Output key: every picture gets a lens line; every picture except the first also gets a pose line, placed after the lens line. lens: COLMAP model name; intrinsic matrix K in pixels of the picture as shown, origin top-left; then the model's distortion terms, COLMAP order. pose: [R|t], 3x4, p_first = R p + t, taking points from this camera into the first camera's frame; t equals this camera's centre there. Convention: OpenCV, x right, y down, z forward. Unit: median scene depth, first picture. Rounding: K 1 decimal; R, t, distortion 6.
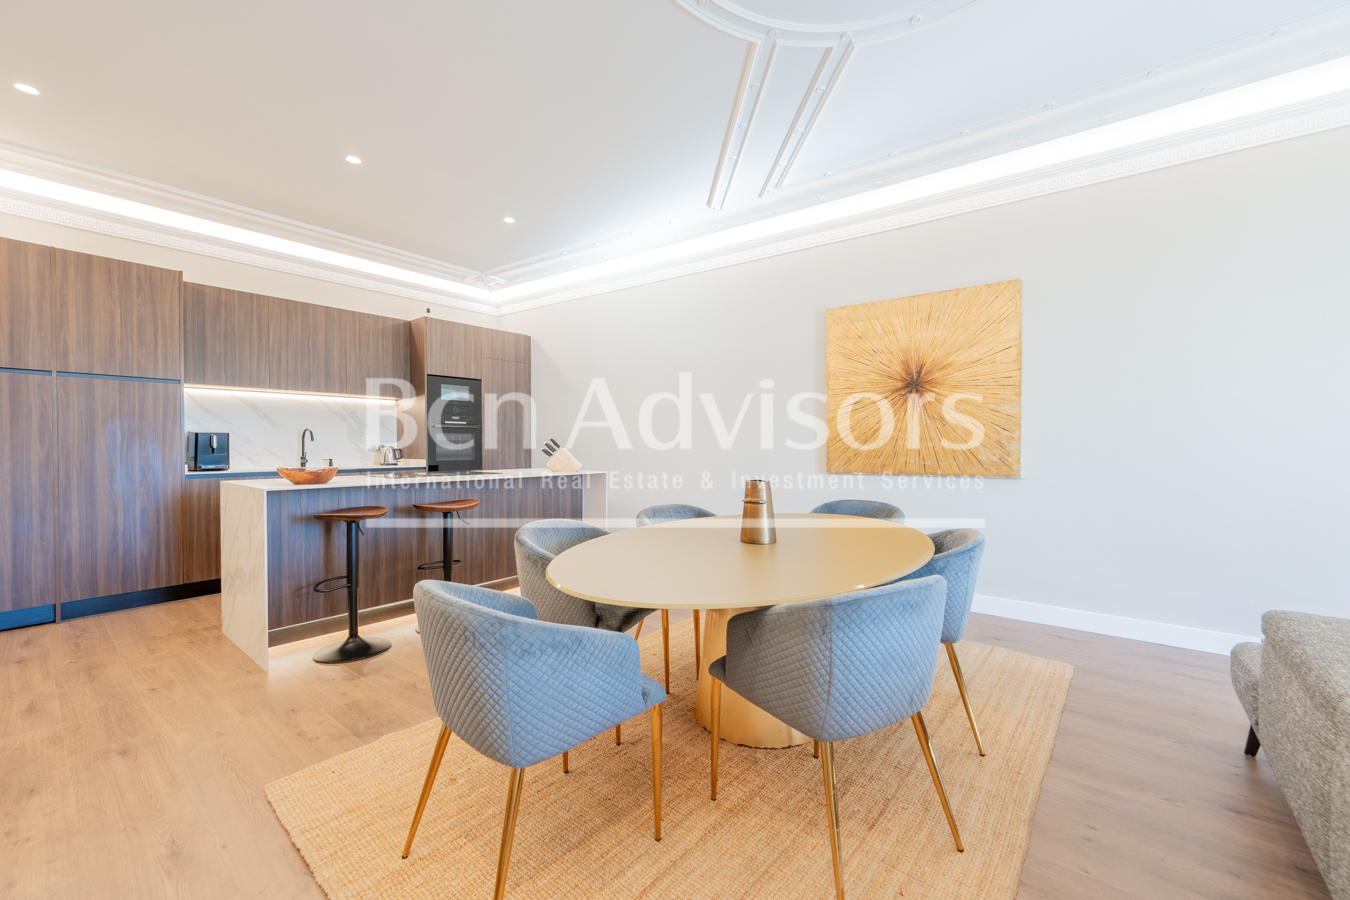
lens RADIAL K [[539.7, 0, 670.1], [0, 539.7, 452.6], [0, 0, 1]] dist [-0.002208, 0.000927]
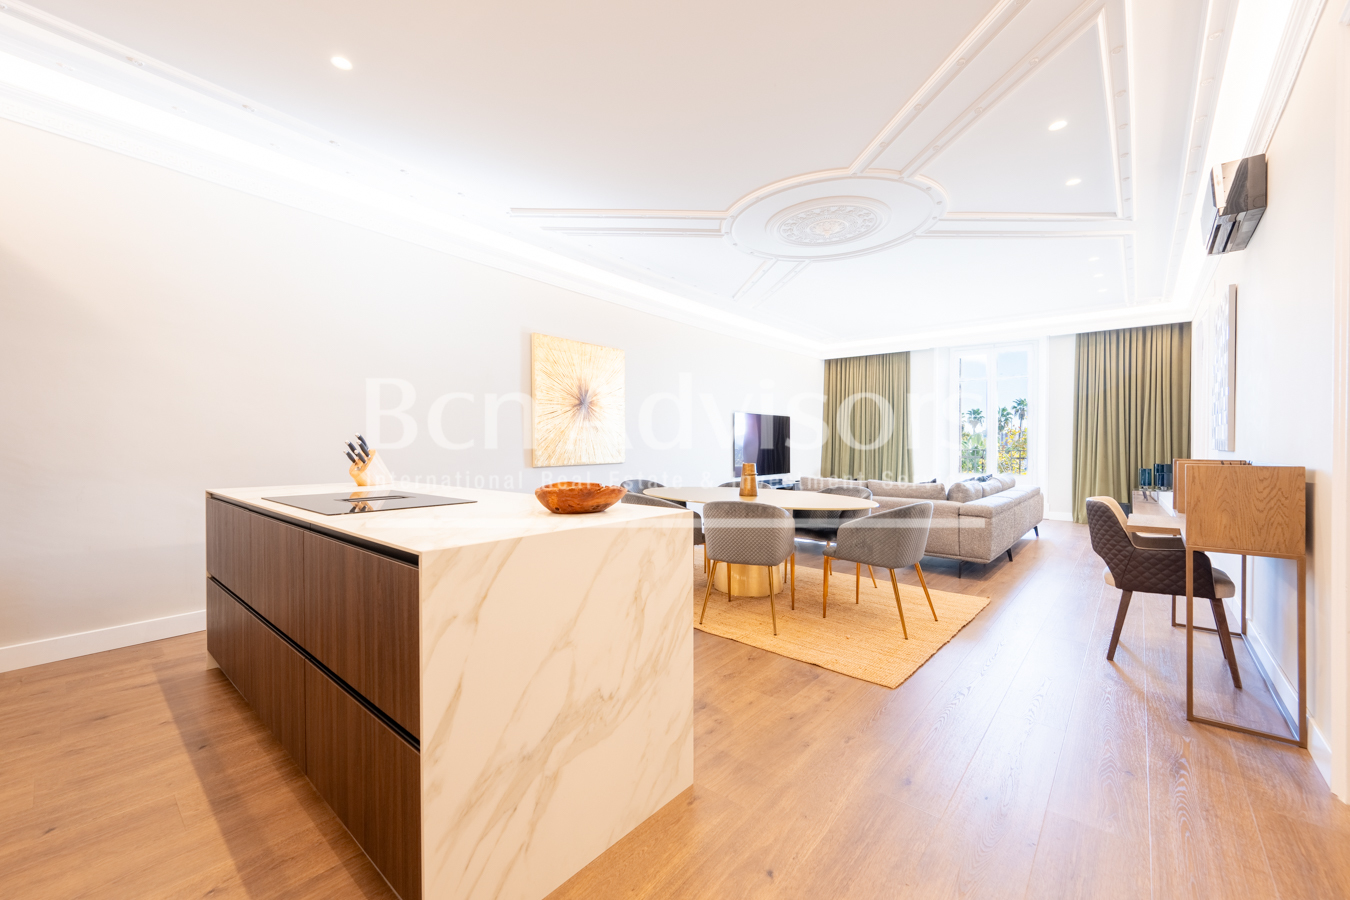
lens RADIAL K [[539.7, 0, 676.4], [0, 539.7, 452.6], [0, 0, 1]] dist [-0.002208, 0.000927]
pose [[0.018437, -0.016284, 0.999697, -1.009660], [0.013951, 0.999774, 0.016028, -0.011178], [-0.999733, 0.013651, 0.018661, 0.716033]]
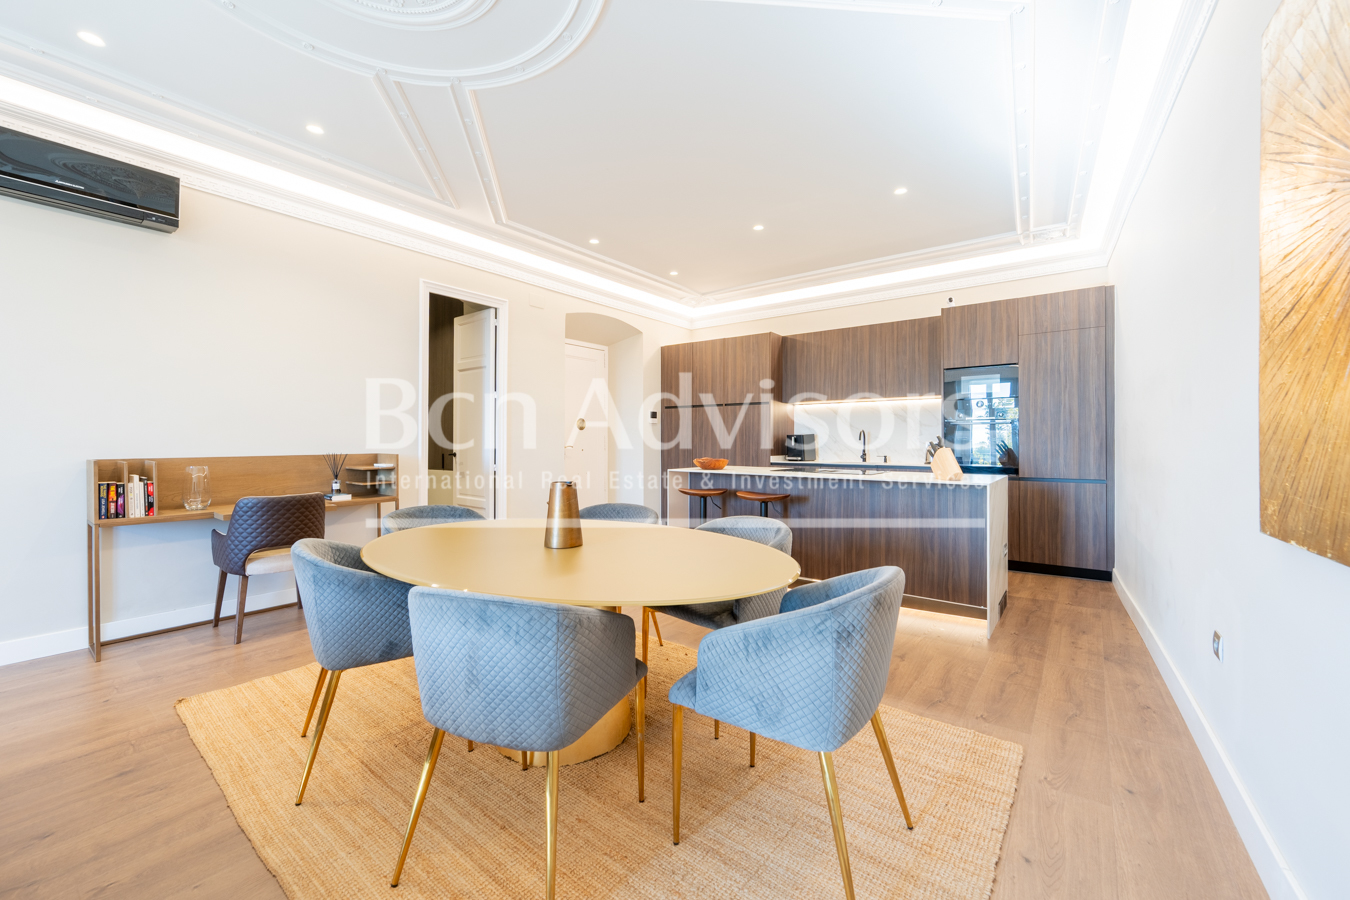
lens RADIAL K [[539.7, 0, 681.4], [0, 539.7, 439.9], [0, 0, 1]] dist [-0.002208, 0.000927]
pose [[0.042066, -0.003504, -0.999109, 0.658958], [-0.015632, 0.999869, -0.004165, -0.012546], [0.998993, 0.015793, 0.042006, 0.691135]]
